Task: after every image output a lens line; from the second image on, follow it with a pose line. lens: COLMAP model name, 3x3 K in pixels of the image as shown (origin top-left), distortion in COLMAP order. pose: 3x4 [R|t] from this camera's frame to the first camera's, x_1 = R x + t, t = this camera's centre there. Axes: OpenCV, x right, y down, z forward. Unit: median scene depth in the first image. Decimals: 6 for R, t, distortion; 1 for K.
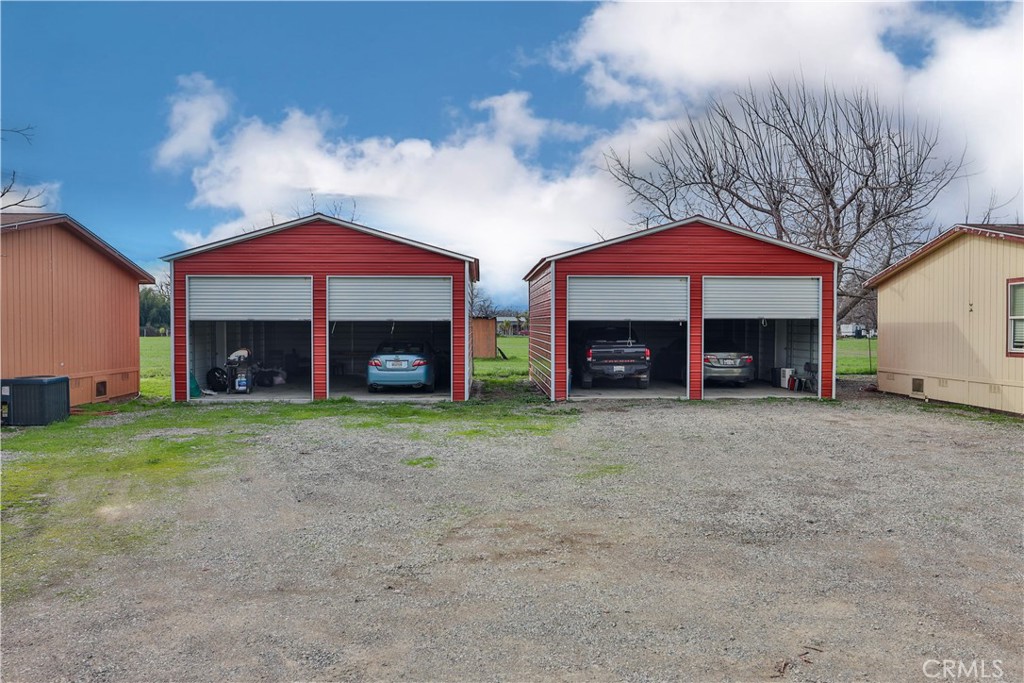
lens RADIAL K [[766.7, 0, 511.6], [0, 766.7, 333.7], [0, 0, 1]] dist [-0.015530, -0.000502]
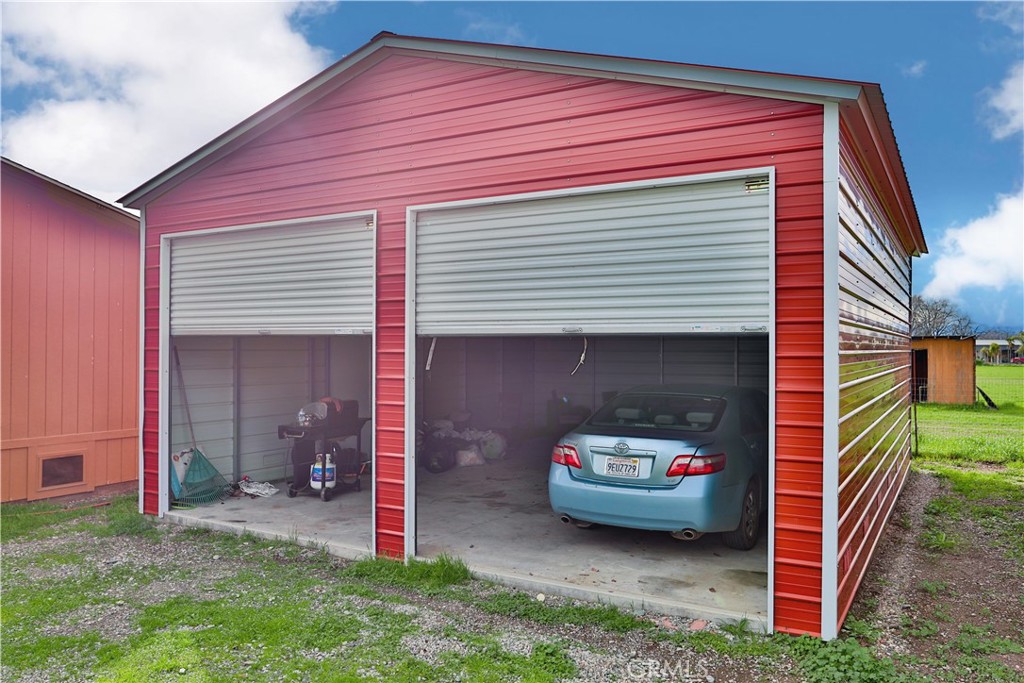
lens RADIAL K [[766.7, 0, 511.6], [0, 766.7, 337.5], [0, 0, 1]] dist [-0.015530, -0.000502]
pose [[0.842638, -0.003391, -0.538470, -0.005020], [-0.010781, 0.999673, -0.023166, -0.003783], [0.538372, 0.025326, 0.842326, 0.345722]]
